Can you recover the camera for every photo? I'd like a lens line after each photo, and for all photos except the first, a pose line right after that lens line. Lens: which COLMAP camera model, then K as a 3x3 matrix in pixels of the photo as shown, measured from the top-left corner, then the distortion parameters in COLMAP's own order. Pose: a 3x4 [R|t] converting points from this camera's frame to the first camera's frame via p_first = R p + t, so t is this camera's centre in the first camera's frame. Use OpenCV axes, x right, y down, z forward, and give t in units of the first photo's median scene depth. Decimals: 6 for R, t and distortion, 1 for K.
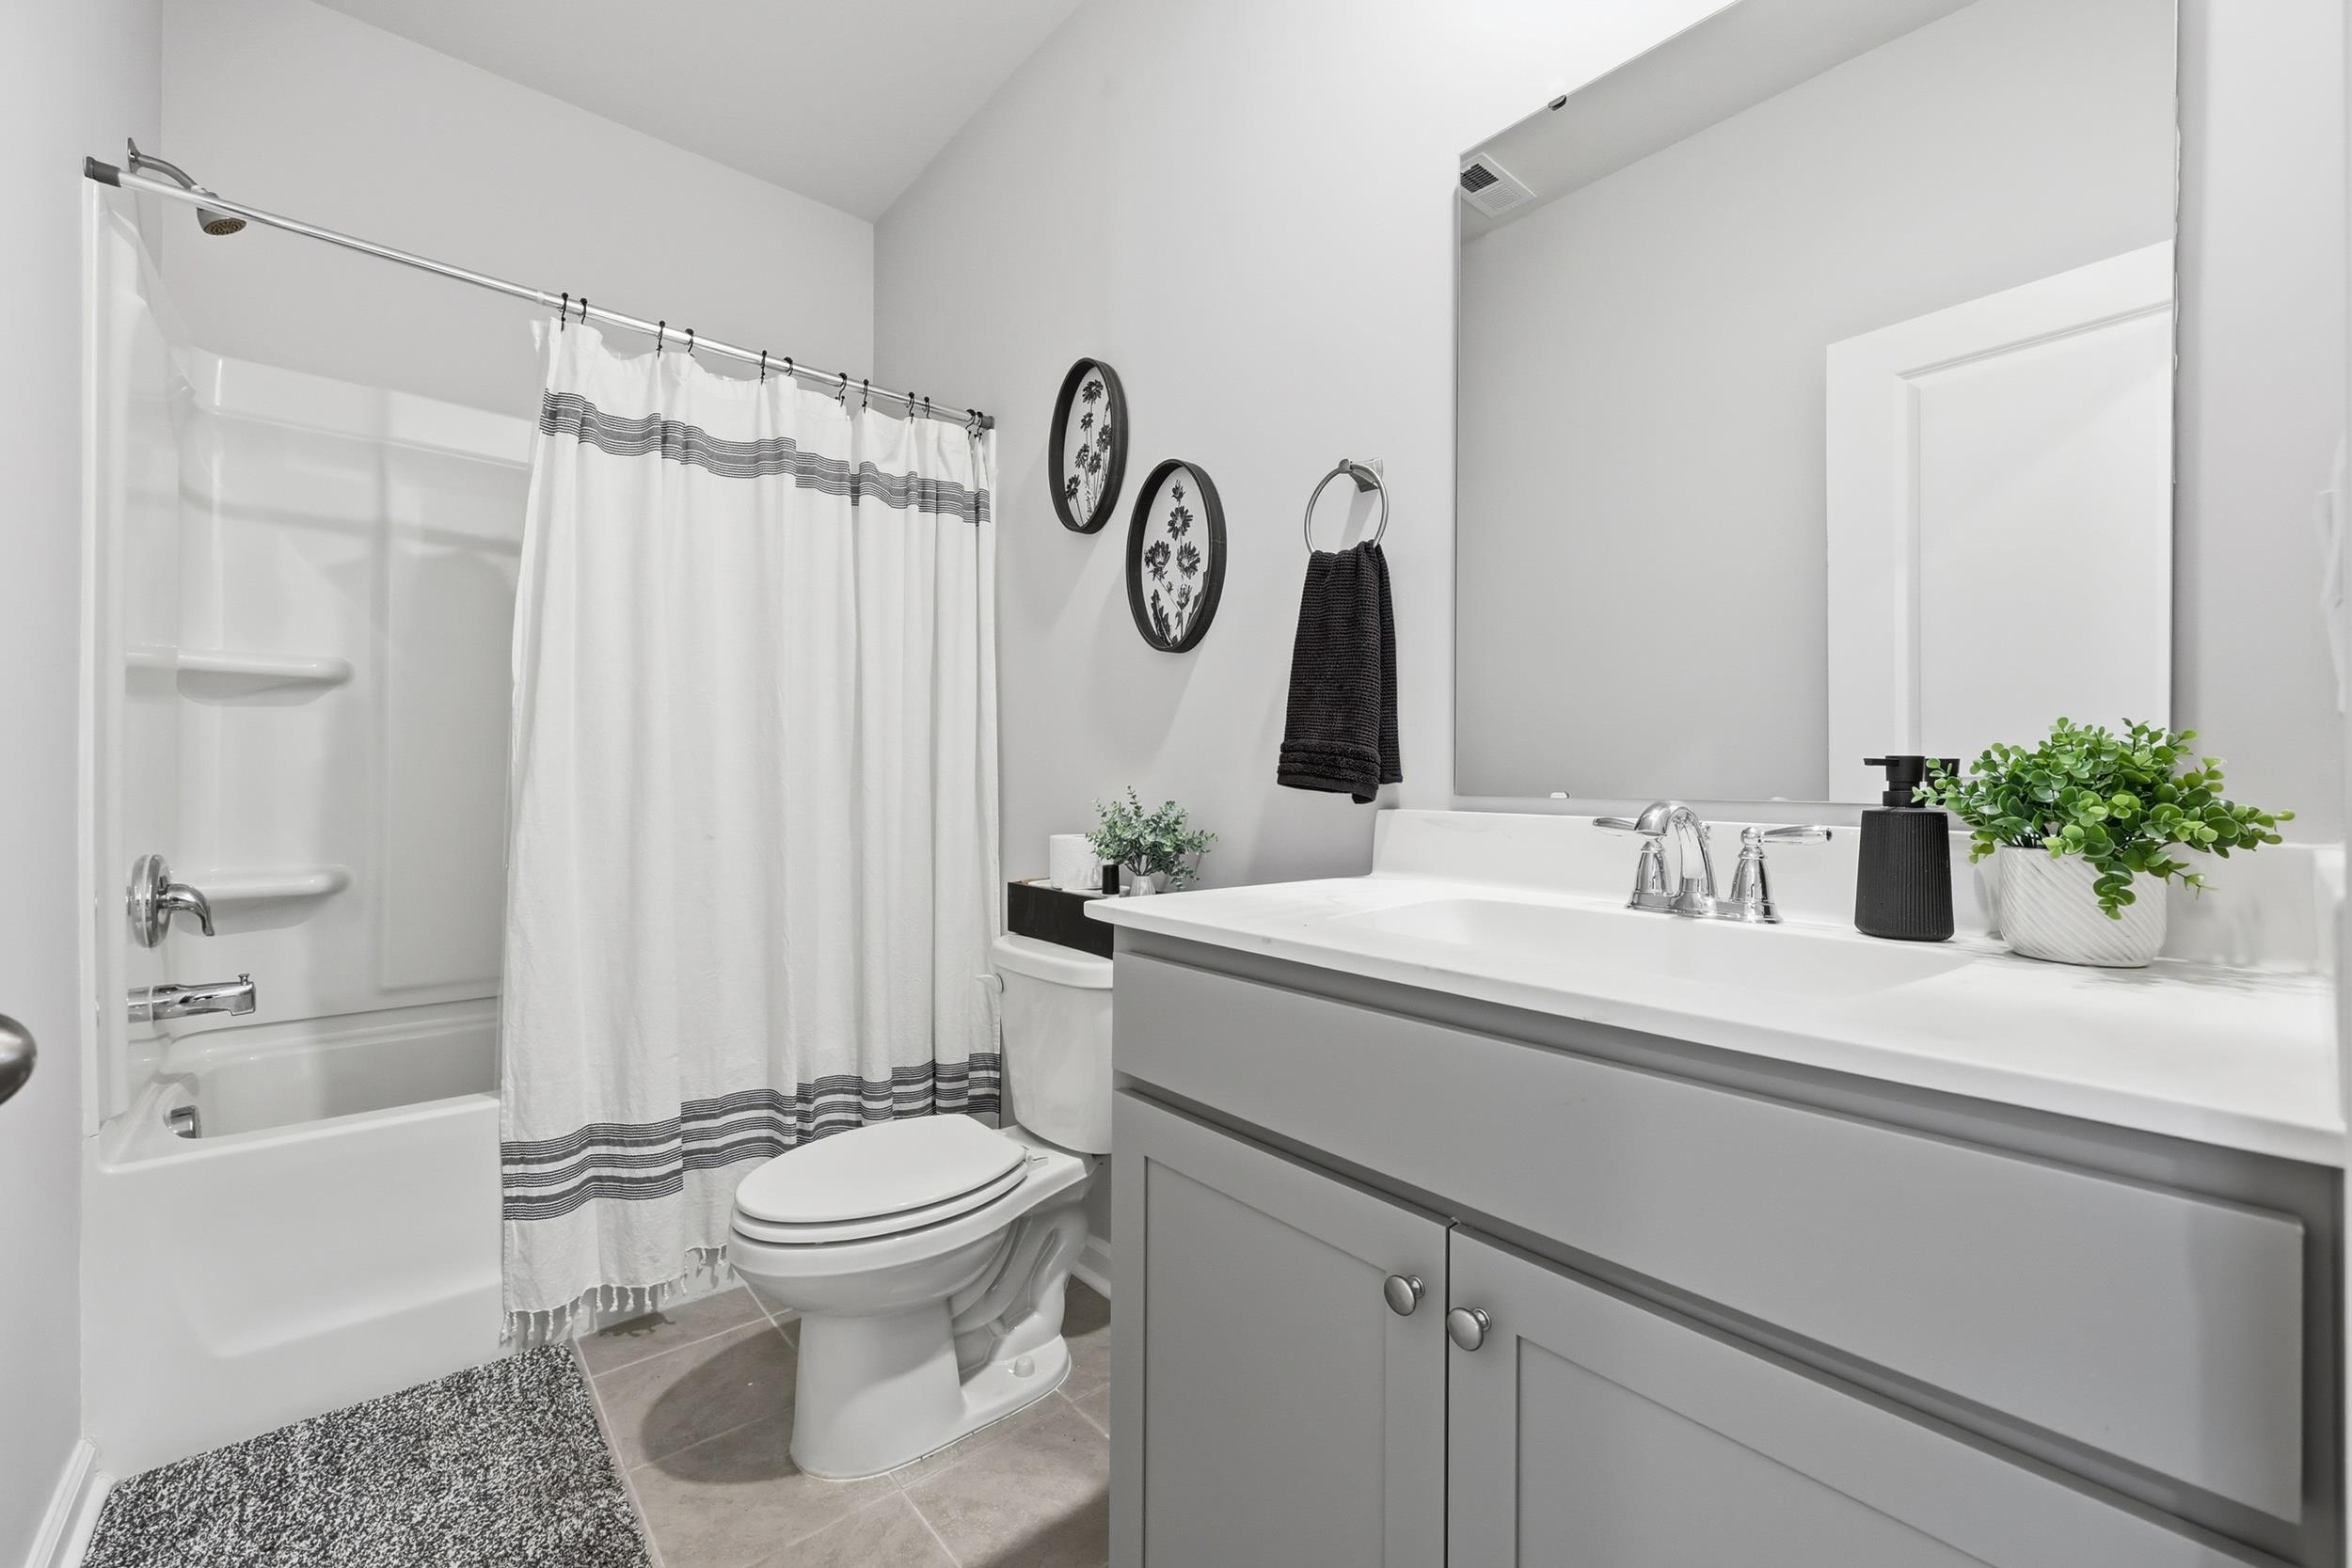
lens RADIAL K [[946.5, 0, 1175.6], [0, 946.5, 790.2], [0, 0, 1]] dist [-0.001587, -0.000325]
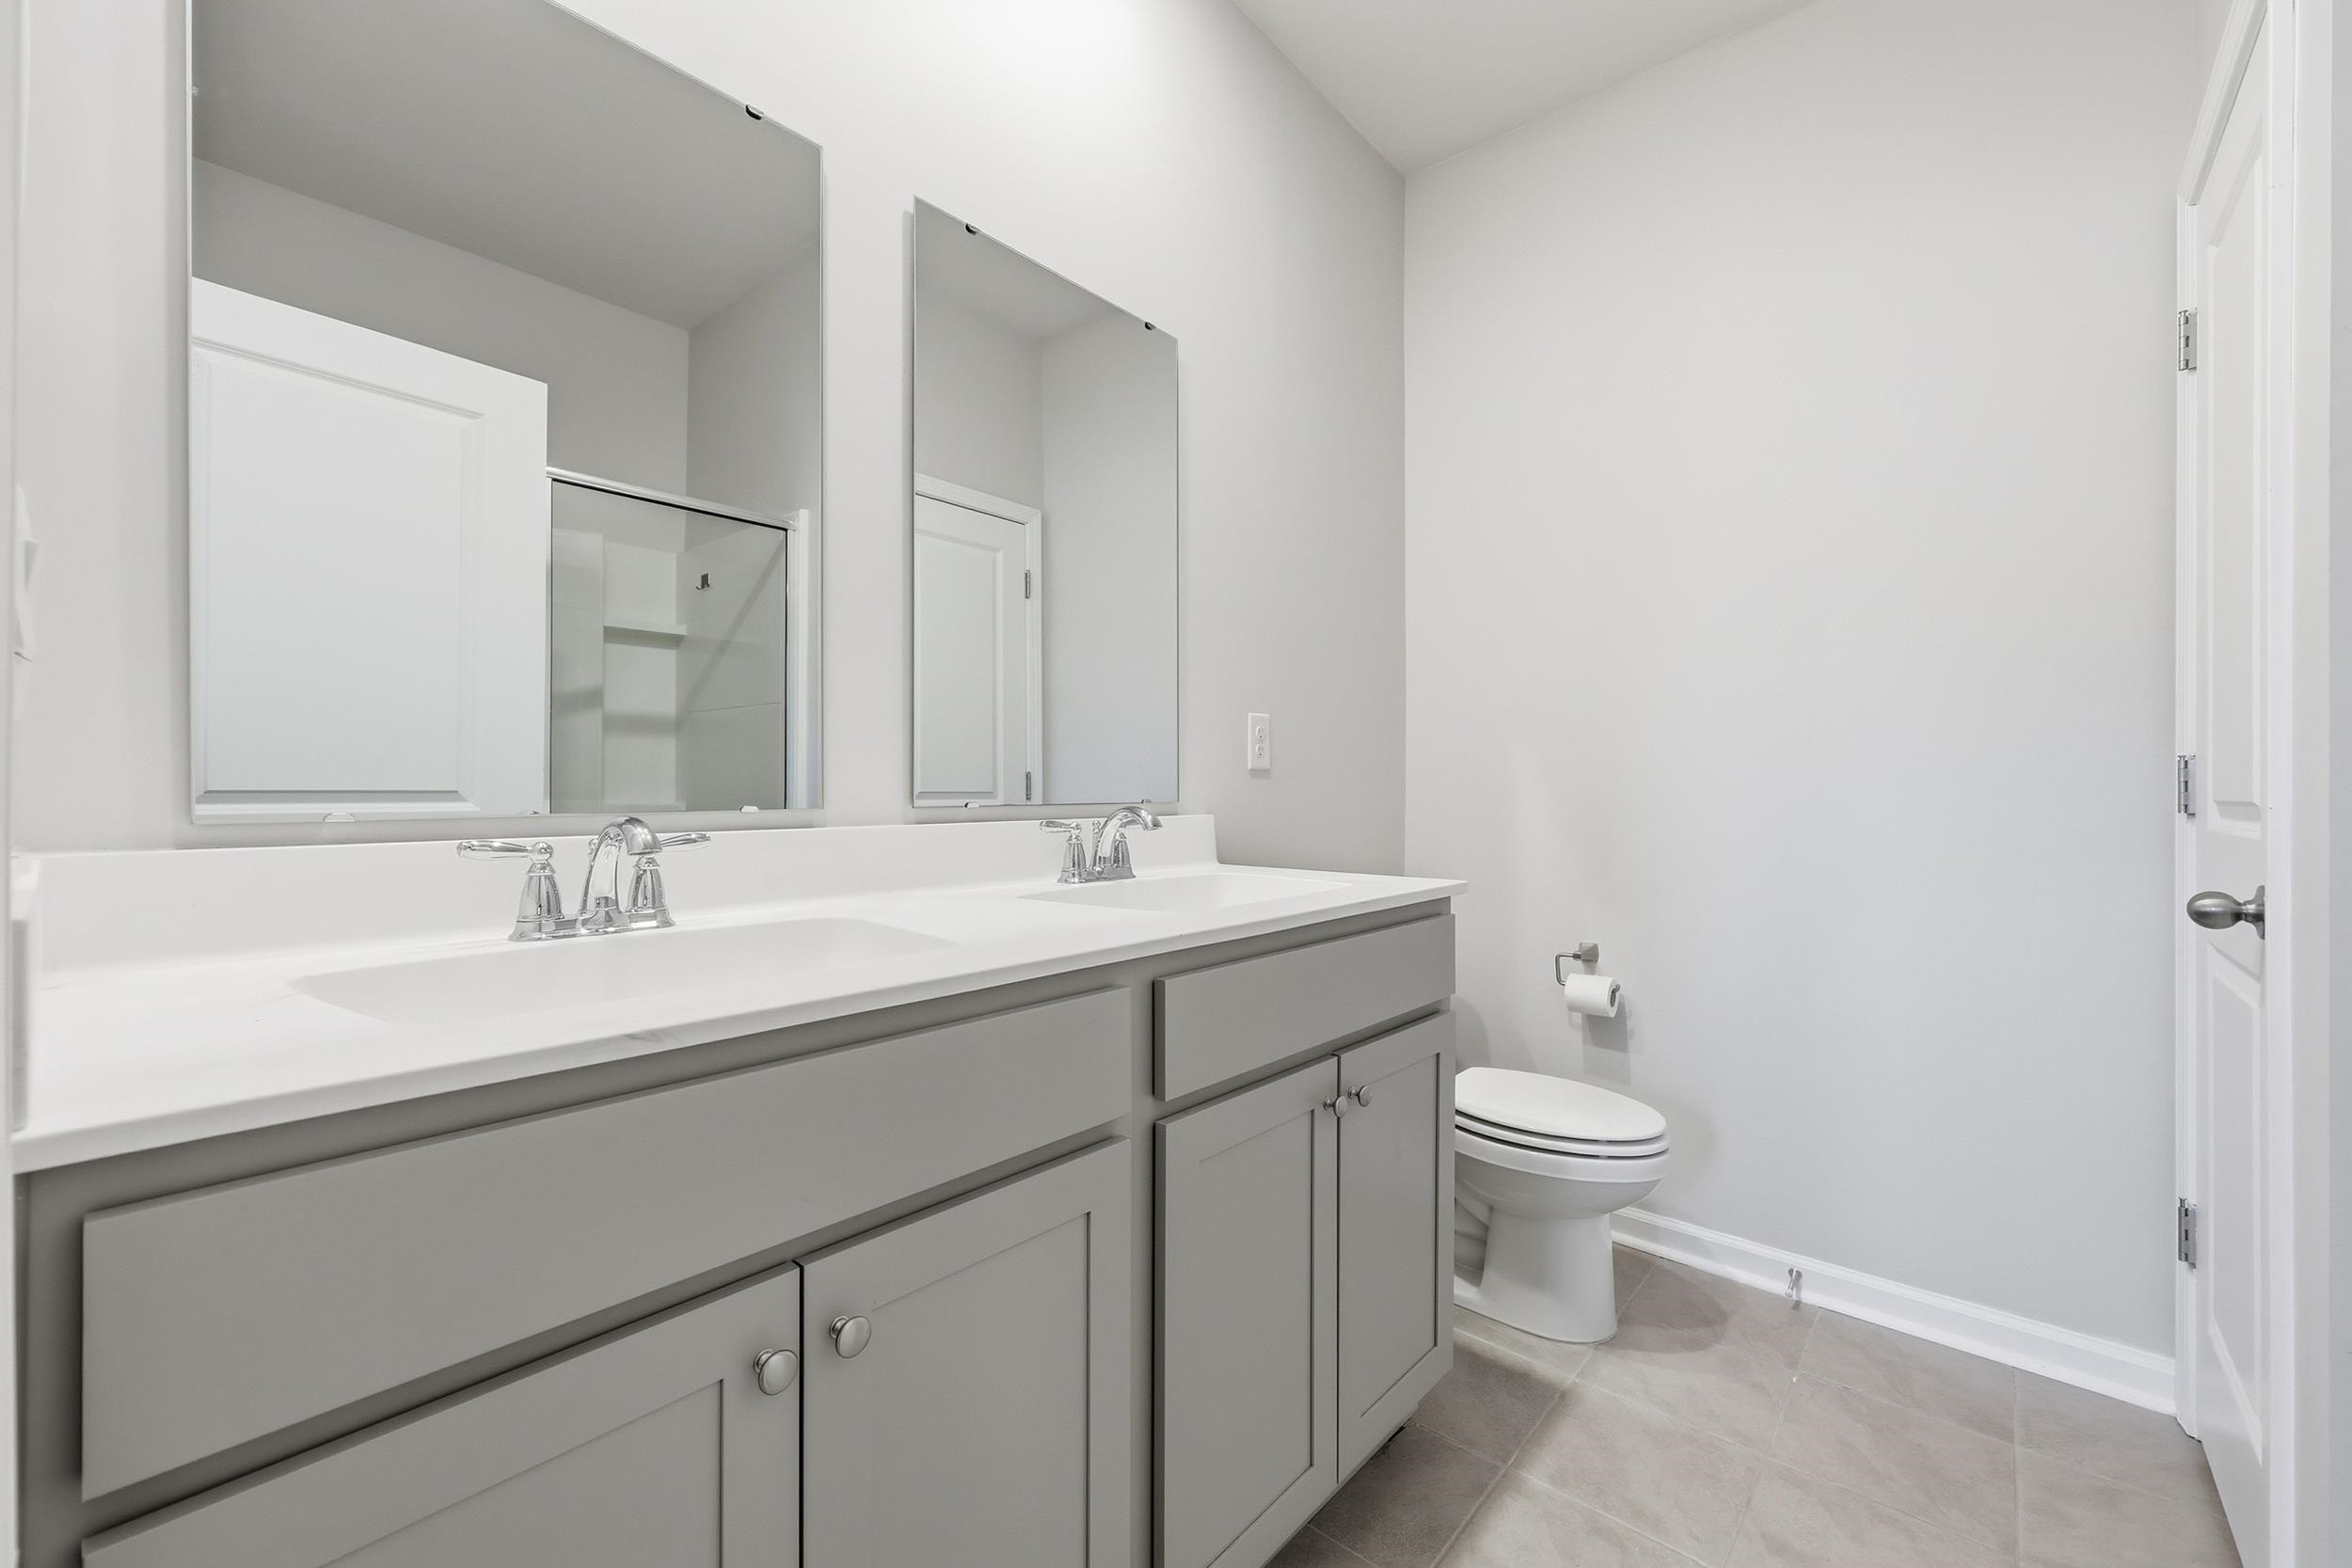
lens RADIAL K [[946.5, 0, 1175.6], [0, 946.5, 790.2], [0, 0, 1]] dist [-0.001587, -0.000325]
pose [[-0.078010, -0.005154, 0.996939, -0.652056], [0.016882, 0.999836, 0.006489, -0.013170], [-0.996810, 0.017336, -0.077910, 0.672367]]
